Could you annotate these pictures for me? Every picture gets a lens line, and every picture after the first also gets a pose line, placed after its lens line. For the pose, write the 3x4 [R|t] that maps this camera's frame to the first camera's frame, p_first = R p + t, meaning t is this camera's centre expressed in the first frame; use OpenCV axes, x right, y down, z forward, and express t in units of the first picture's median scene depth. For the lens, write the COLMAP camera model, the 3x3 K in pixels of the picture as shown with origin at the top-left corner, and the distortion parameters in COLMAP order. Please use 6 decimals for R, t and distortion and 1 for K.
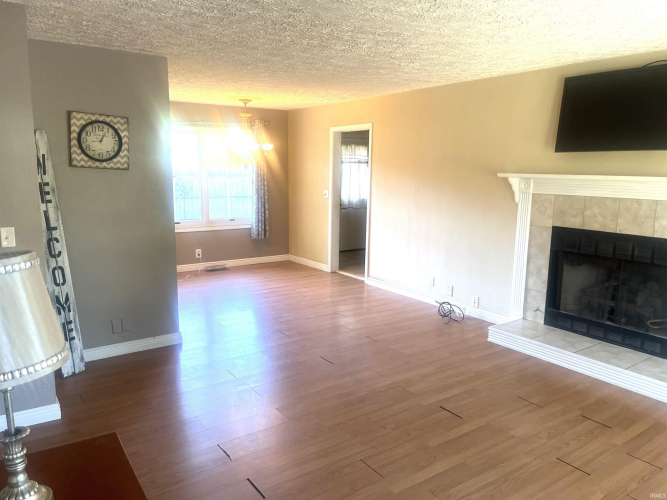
lens RADIAL K [[501.0, 0, 333.5], [0, 501.0, 250.0], [0, 0, 1]] dist [0.039817, -0.001193]
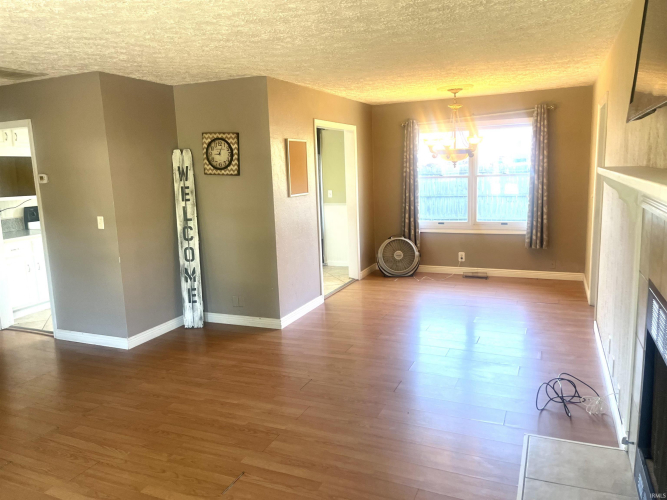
lens RADIAL K [[501.0, 0, 333.5], [0, 501.0, 250.0], [0, 0, 1]] dist [0.039817, -0.001193]
pose [[0.527488, 0.113795, -0.841907, 0.791101], [-0.102517, 0.992273, 0.069888, -0.093150], [0.843354, 0.049445, 0.535078, 0.580700]]
